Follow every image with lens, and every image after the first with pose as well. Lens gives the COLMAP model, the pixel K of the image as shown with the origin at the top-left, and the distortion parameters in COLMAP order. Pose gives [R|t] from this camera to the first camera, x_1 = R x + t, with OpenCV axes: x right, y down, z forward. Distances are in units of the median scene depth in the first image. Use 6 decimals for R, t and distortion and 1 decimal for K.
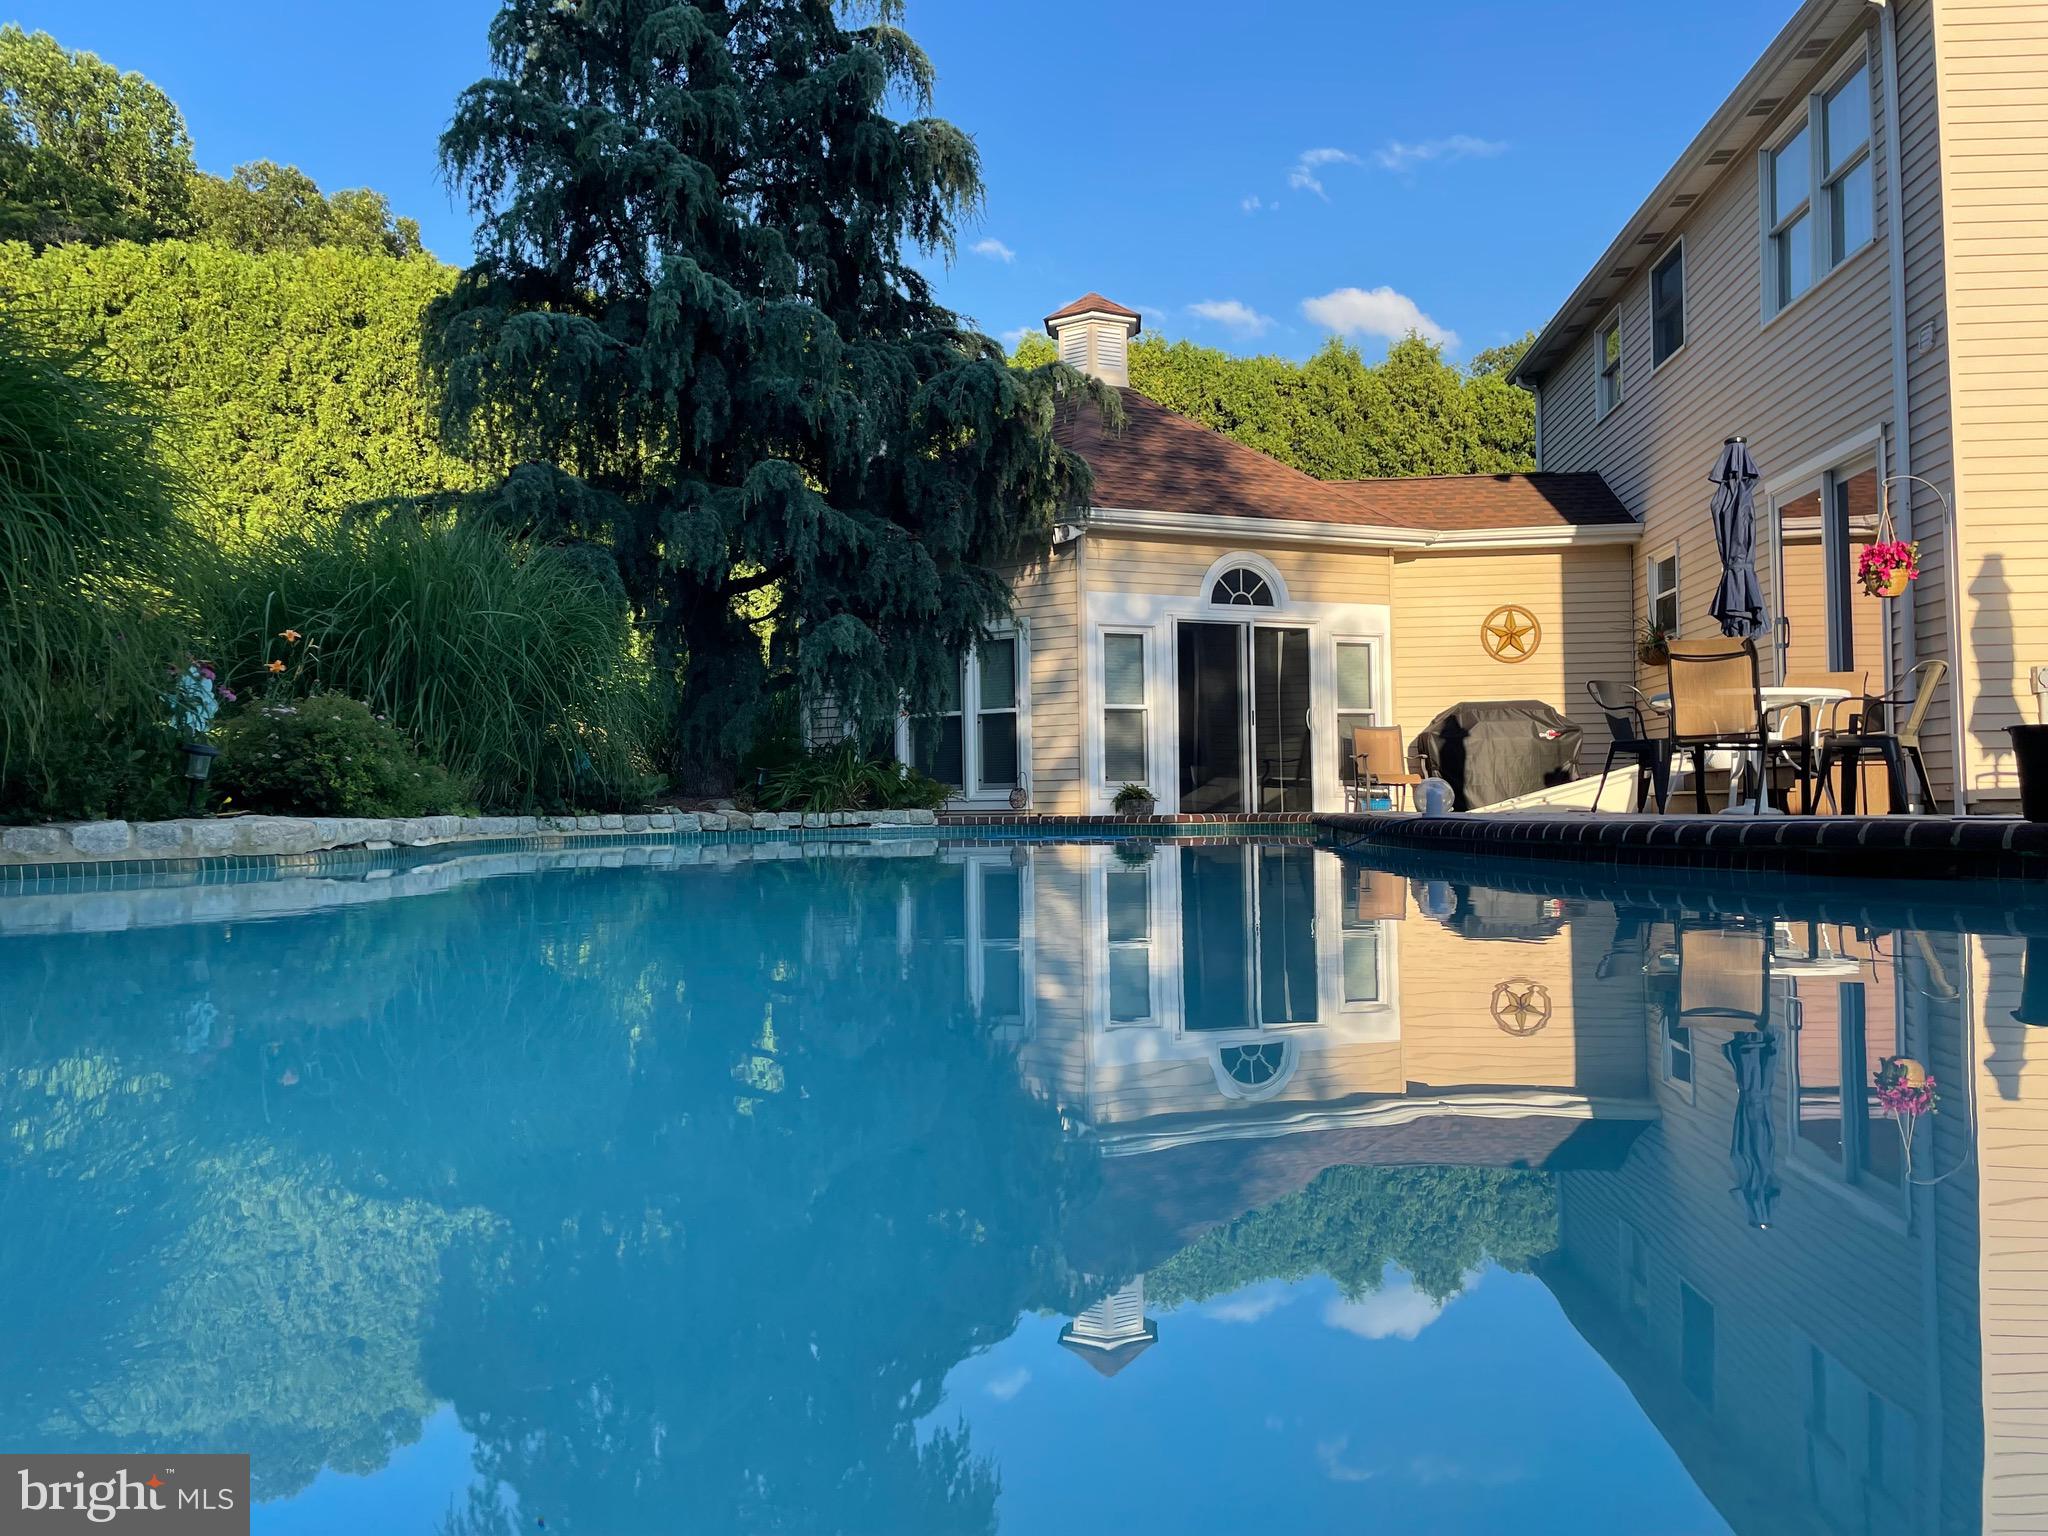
lens RADIAL K [[1526.5, 0, 1020.3], [0, 1526.5, 744.3], [0, 0, 1]] dist [0.090128, -0.103843]
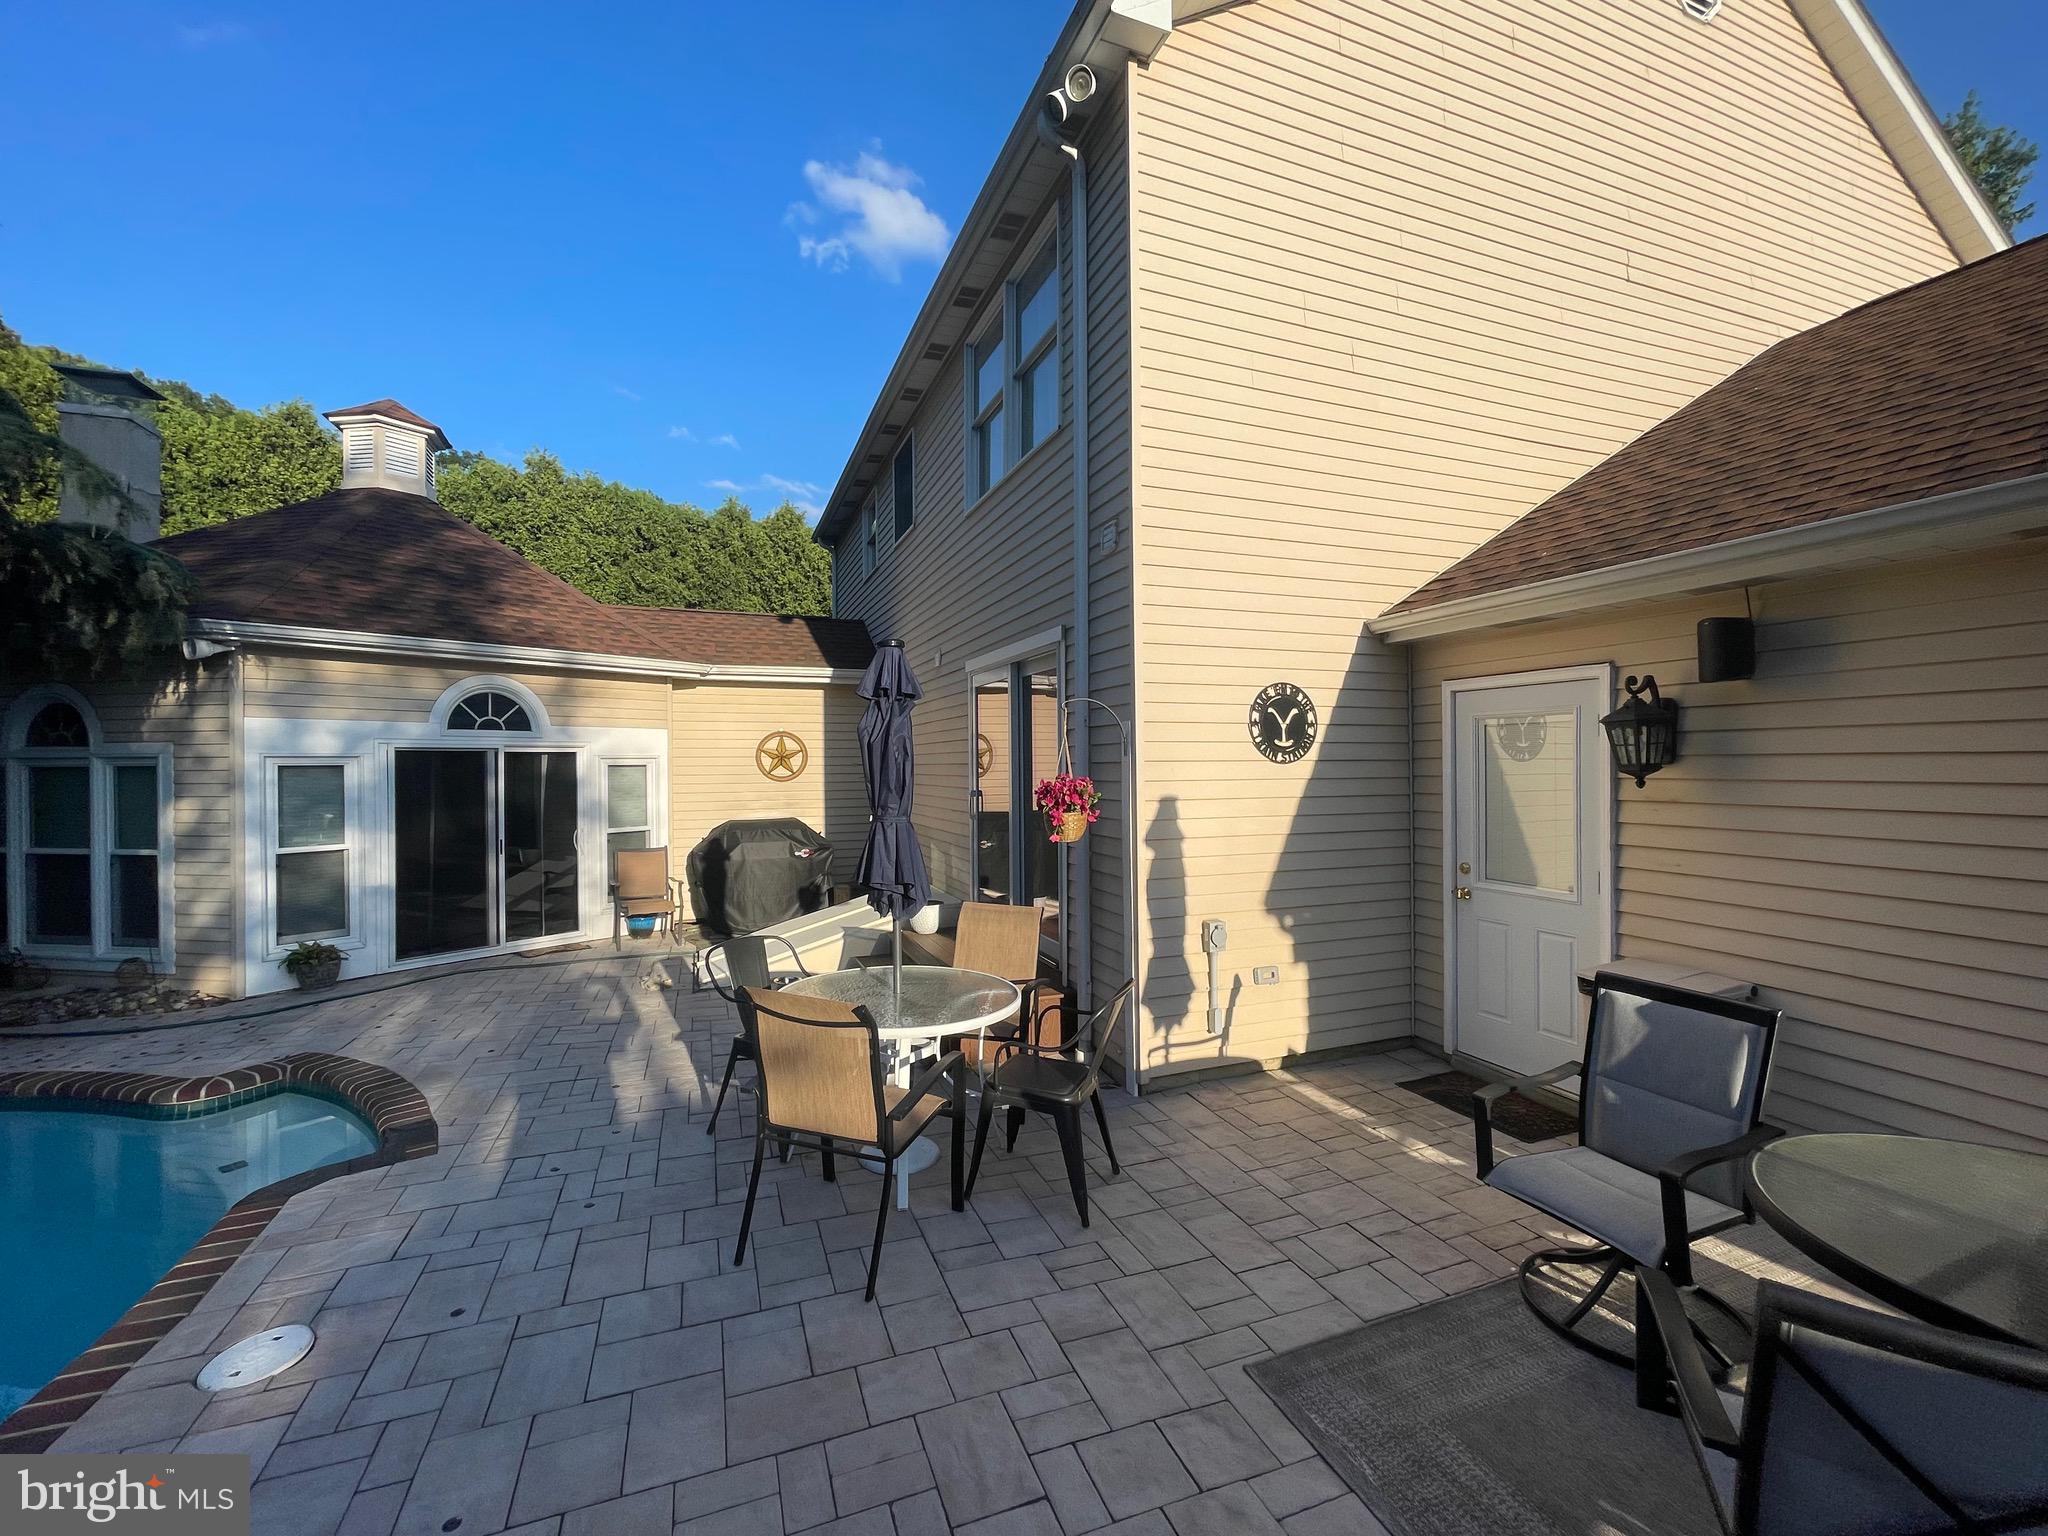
lens RADIAL K [[824.9, 0, 1022.8], [0, 824.9, 761.3], [0, 0, 1]] dist [-0.014044, 0.008605]
pose [[0.891485, 0.008765, 0.452966, 0.212276], [-0.023658, 0.999349, 0.027225, -0.094624], [-0.452433, -0.034987, 0.891112, 0.388750]]
